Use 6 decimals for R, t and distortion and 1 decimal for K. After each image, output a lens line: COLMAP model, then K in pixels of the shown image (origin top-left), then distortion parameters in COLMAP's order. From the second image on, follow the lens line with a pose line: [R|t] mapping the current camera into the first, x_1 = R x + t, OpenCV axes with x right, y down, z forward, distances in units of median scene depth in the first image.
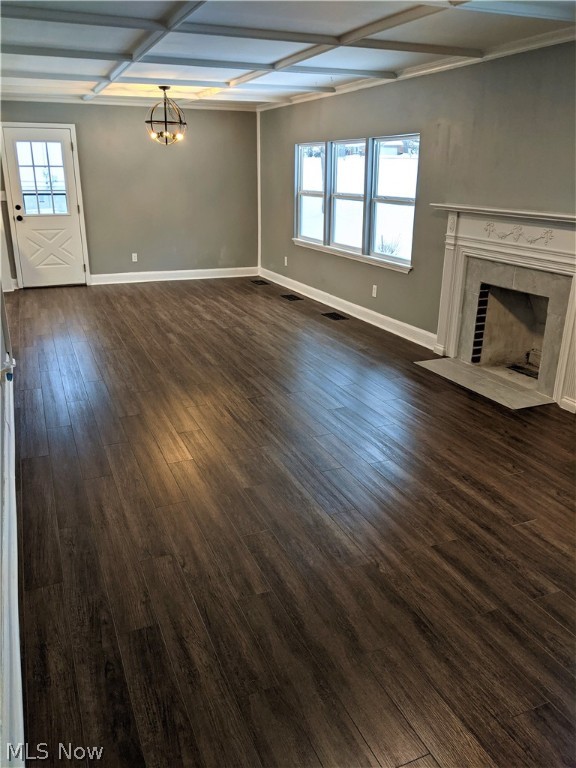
lens RADIAL K [[602.4, 0, 288.0], [0, 602.4, 384.0], [0, 0, 1]] dist [0.013958, 0.001312]
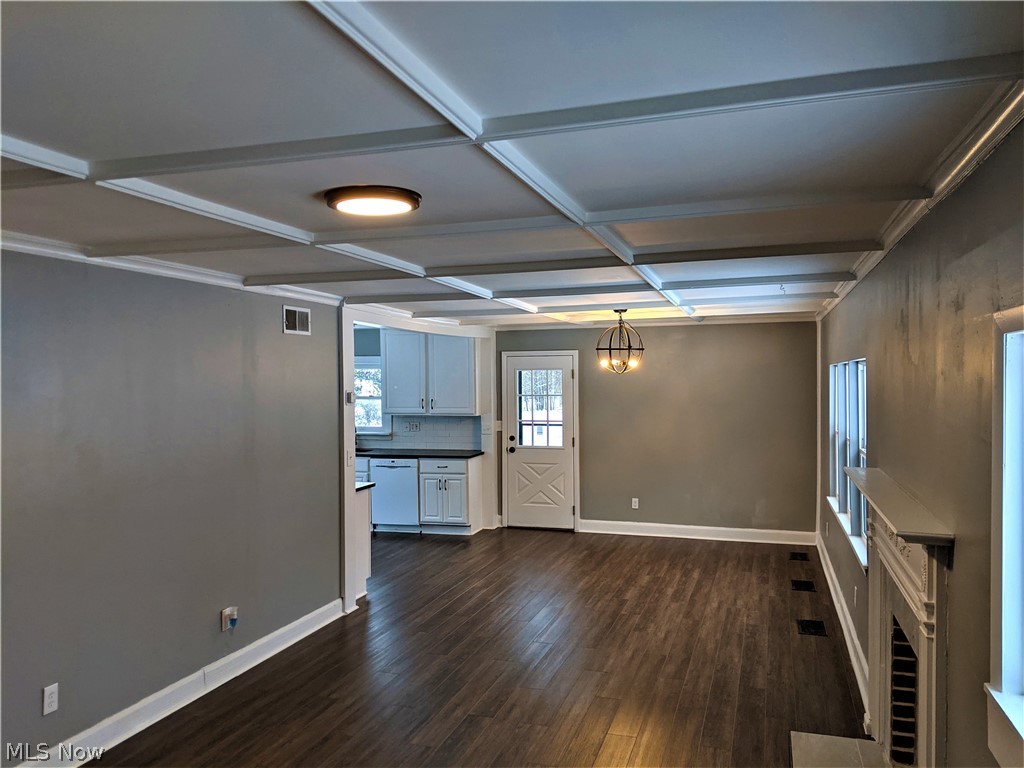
lens RADIAL K [[803.2, 0, 512.0], [0, 803.2, 384.0], [0, 0, 1]] dist [0.013958, 0.001312]
pose [[0.750895, -0.010248, -0.660342, 0.346241], [-0.207059, 0.945812, -0.250132, -0.067629], [0.627123, 0.324553, 0.708084, 0.121403]]
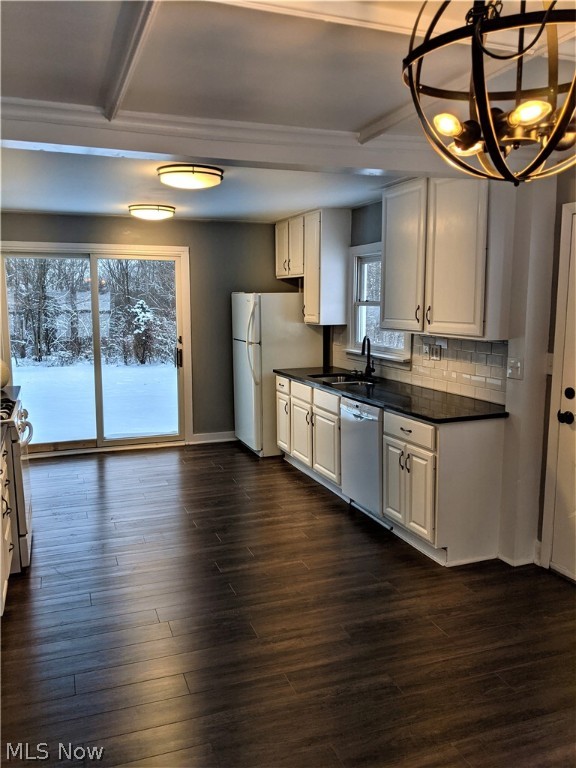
lens RADIAL K [[602.4, 0, 288.0], [0, 602.4, 384.0], [0, 0, 1]] dist [0.013958, 0.001312]
pose [[-0.060902, 0.130059, -0.989634, -0.016438], [-0.330926, 0.932767, 0.142950, -0.291864], [0.941690, 0.336201, -0.013767, 0.814078]]
